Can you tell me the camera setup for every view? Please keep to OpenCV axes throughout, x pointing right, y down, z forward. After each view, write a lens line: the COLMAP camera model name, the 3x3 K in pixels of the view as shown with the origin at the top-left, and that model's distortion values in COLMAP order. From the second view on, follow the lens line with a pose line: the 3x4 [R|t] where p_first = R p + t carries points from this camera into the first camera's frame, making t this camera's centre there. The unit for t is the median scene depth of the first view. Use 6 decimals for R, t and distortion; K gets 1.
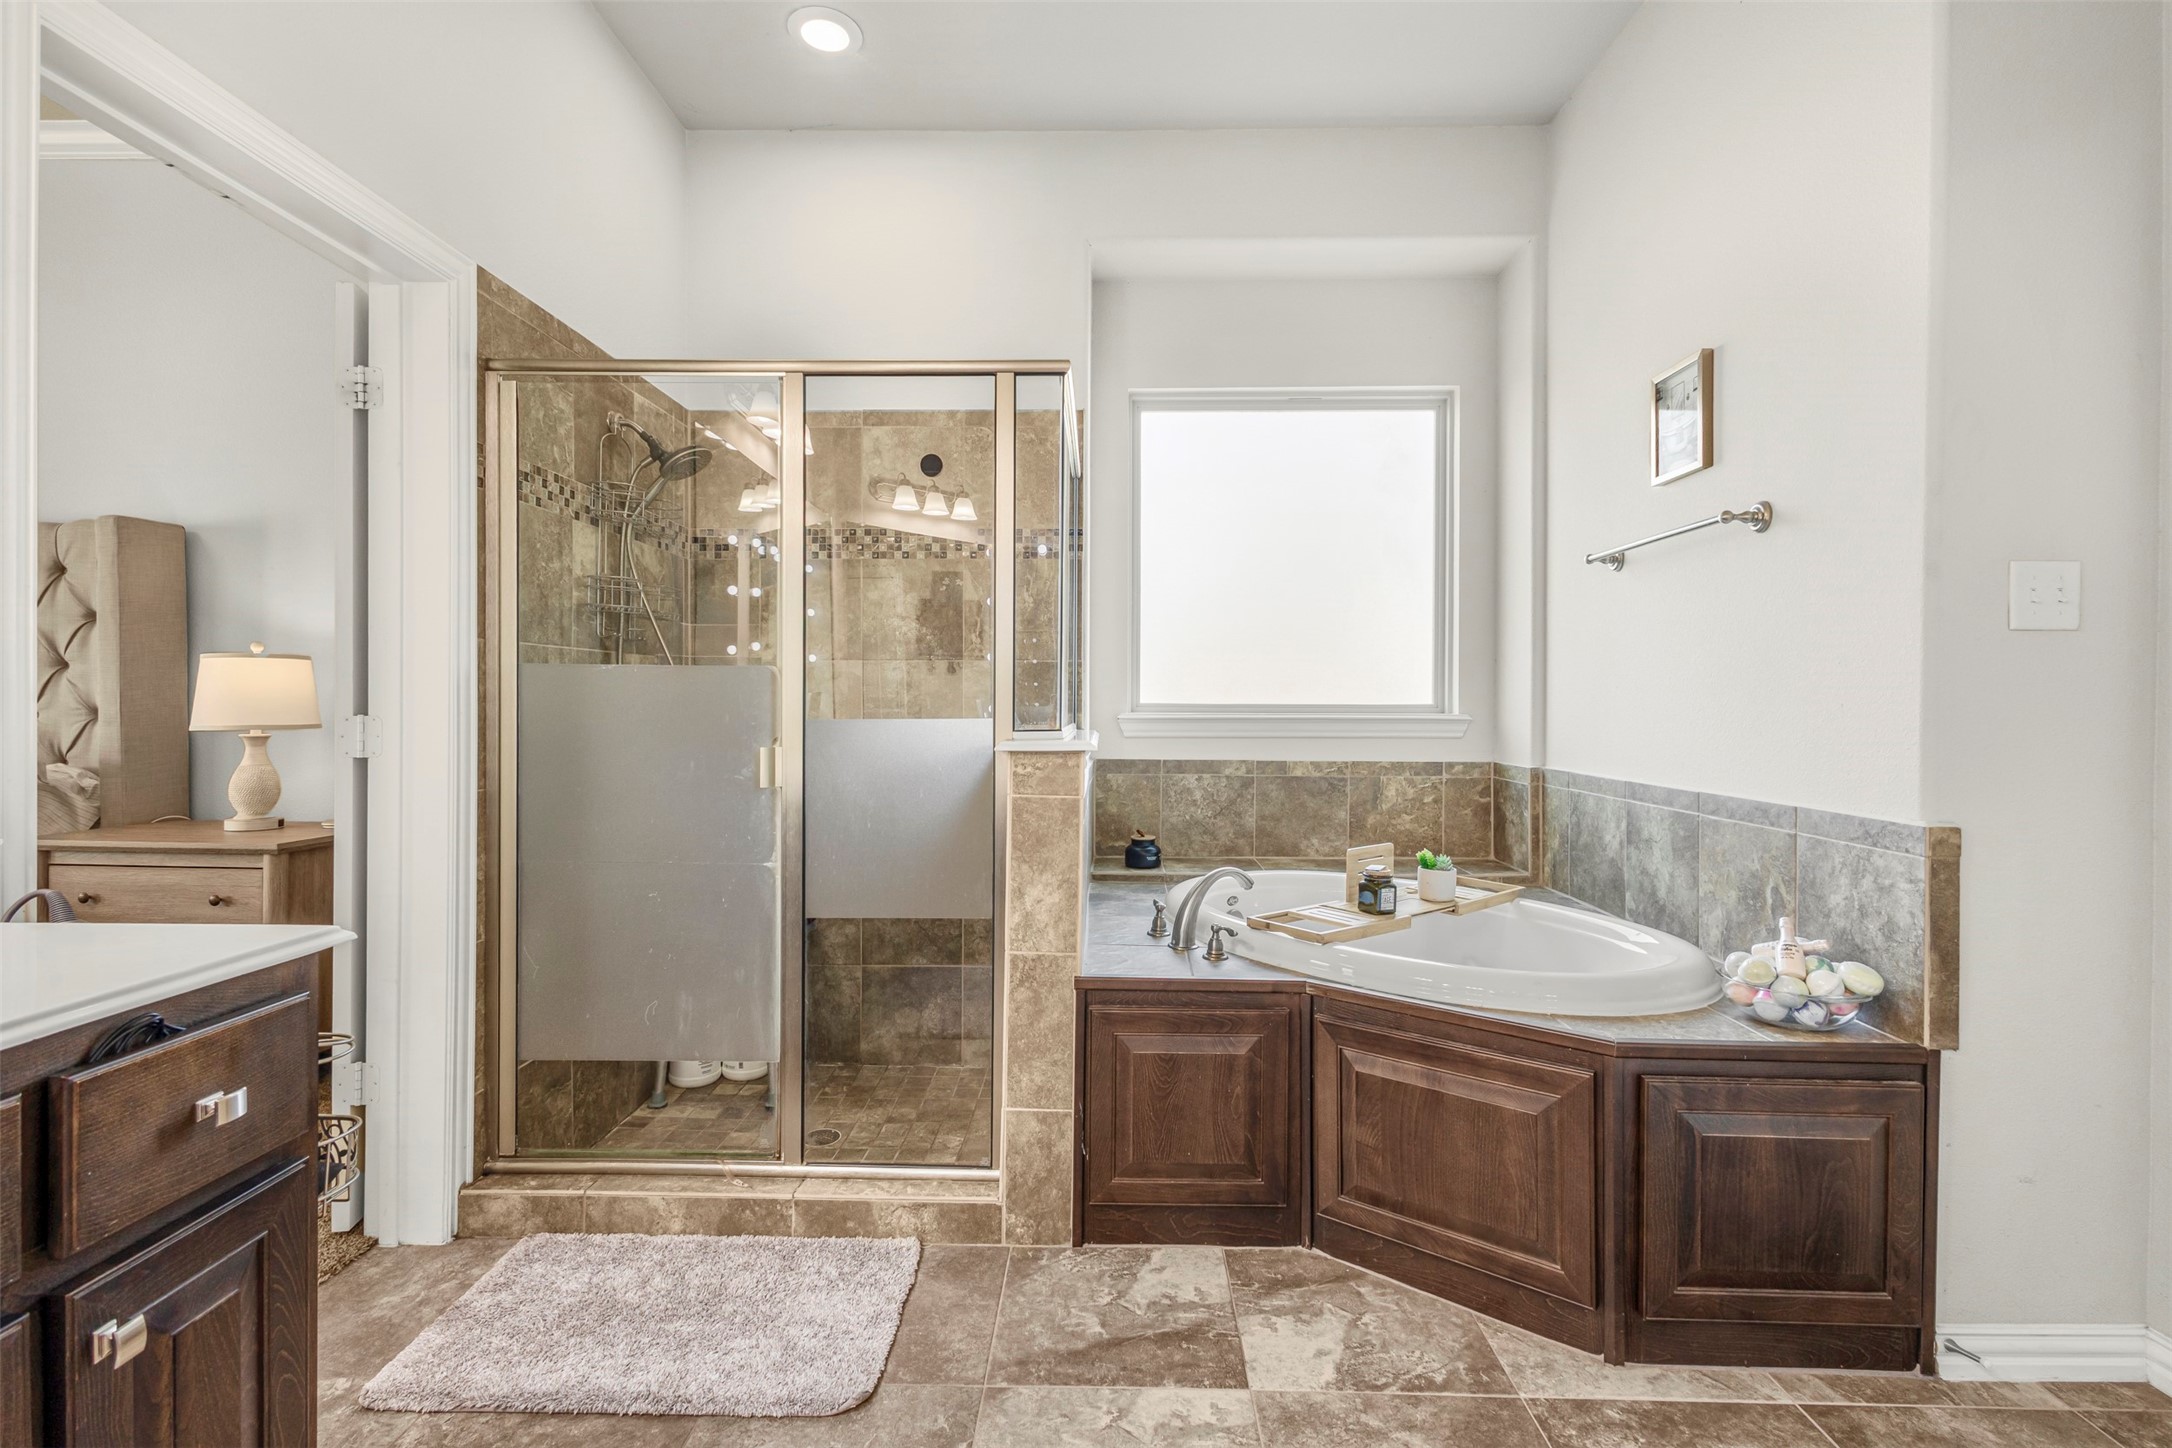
lens RADIAL K [[1003.7, 0, 1080.5], [0, 1003.7, 702.6], [0, 0, 1]] dist [0.011514, -0.004318]
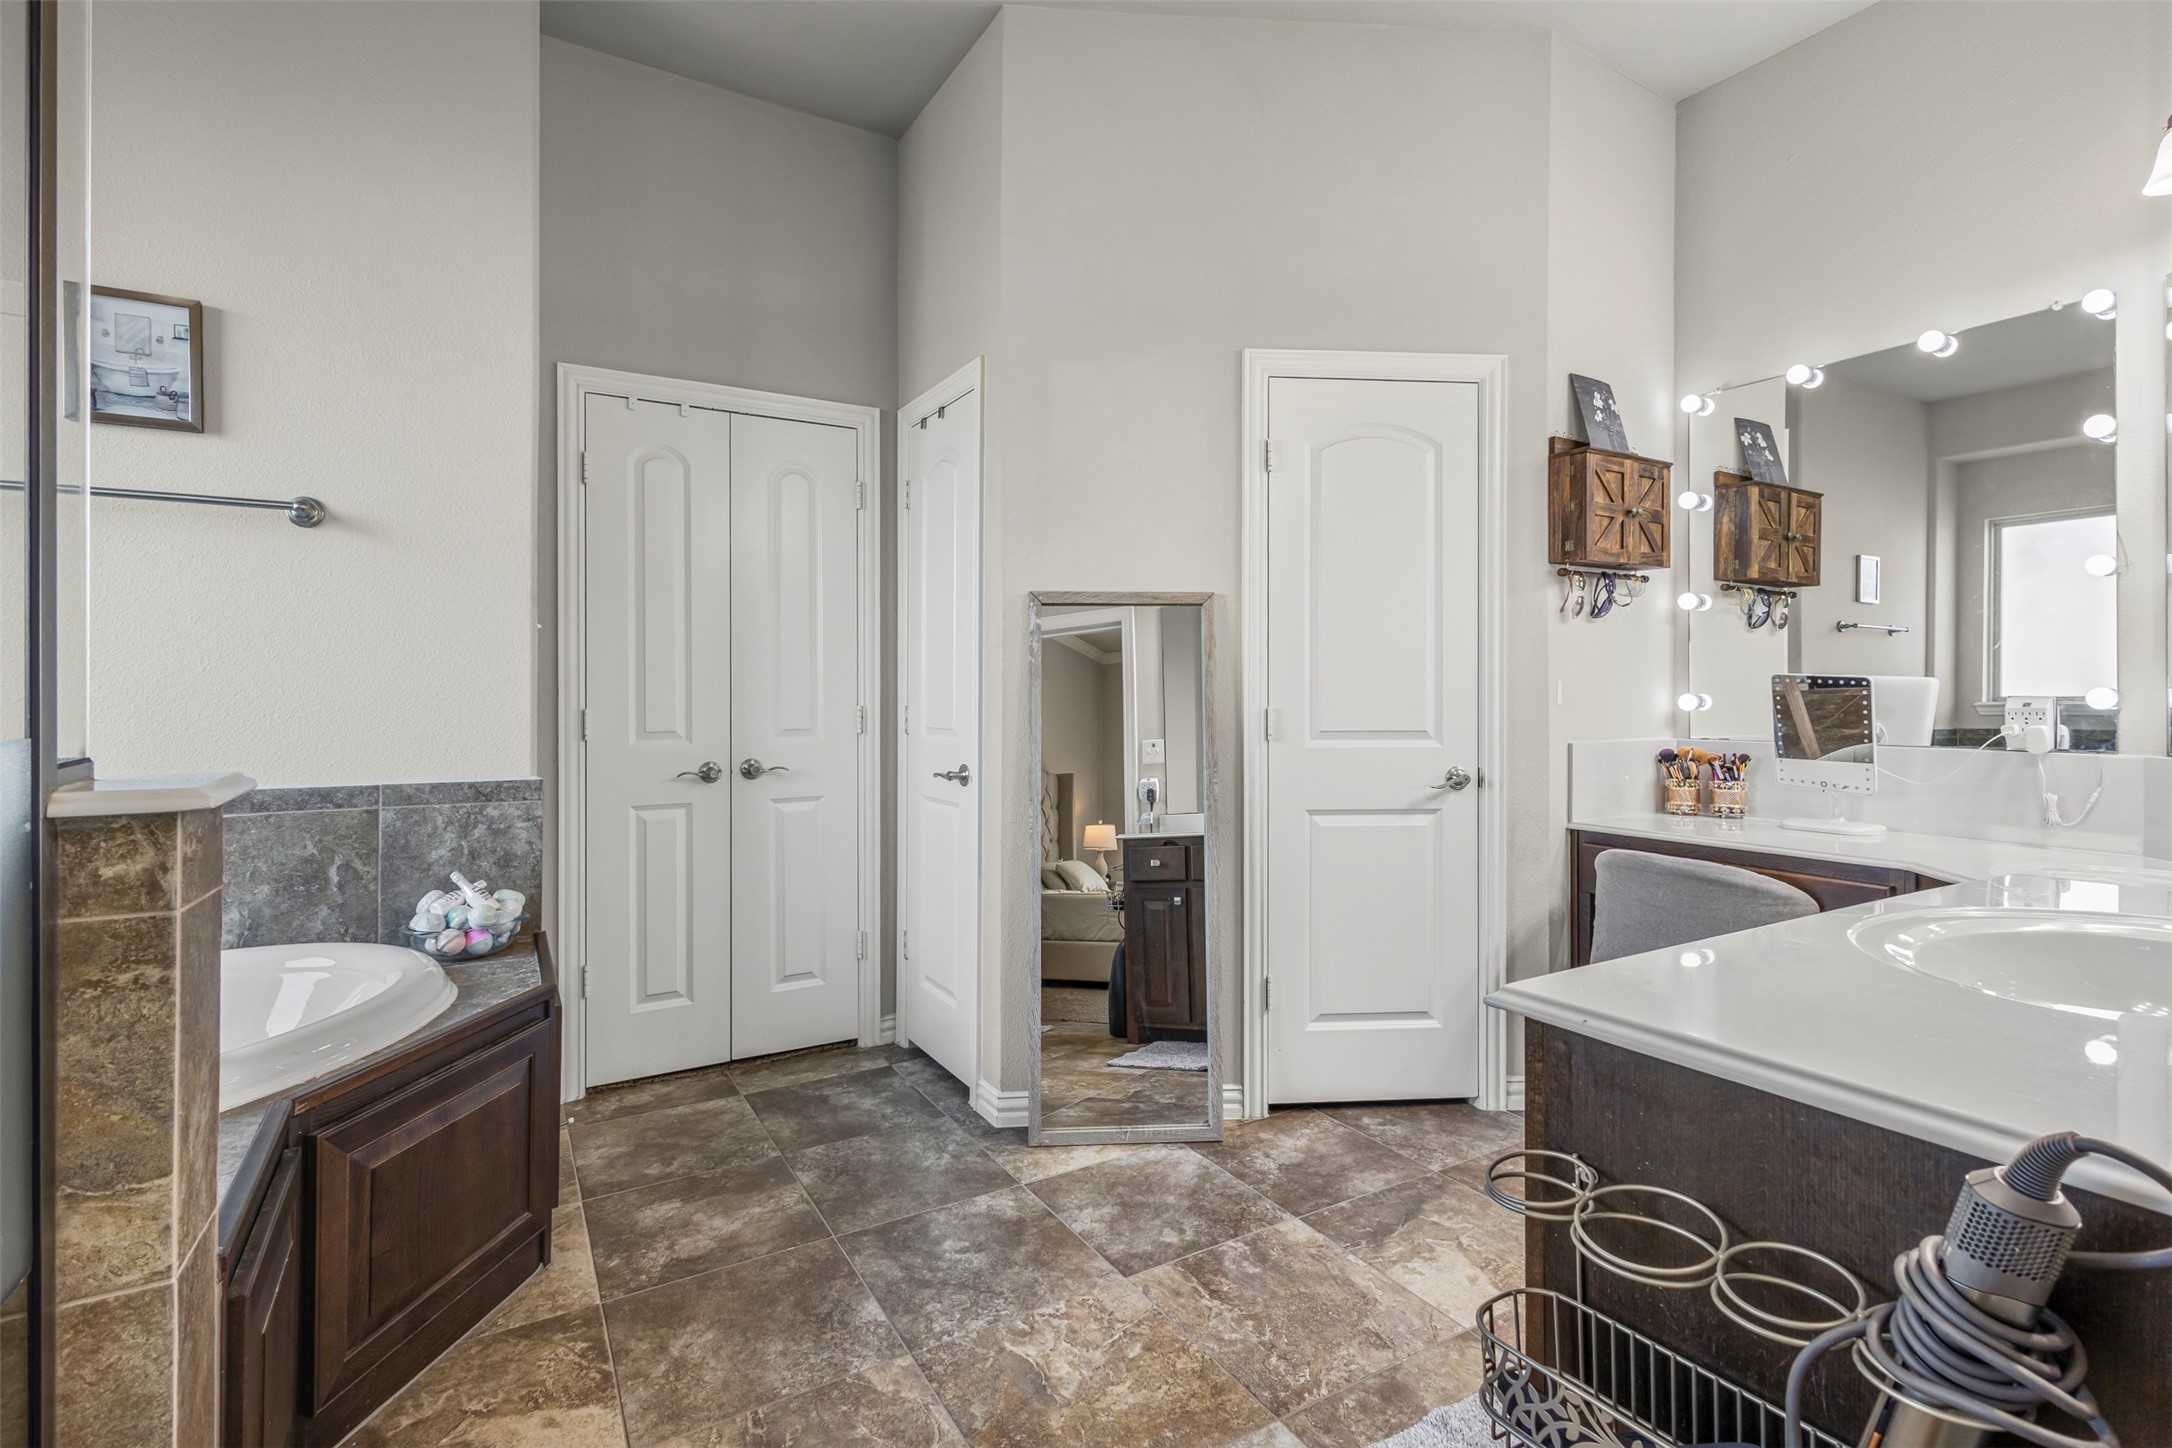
lens RADIAL K [[1003.7, 0, 1080.5], [0, 1003.7, 702.6], [0, 0, 1]] dist [0.011514, -0.004318]
pose [[-0.533871, -0.012541, 0.845473, -0.691228], [-0.002917, 0.999911, 0.012990, -0.006450], [-0.845561, 0.004468, -0.533860, 0.977803]]
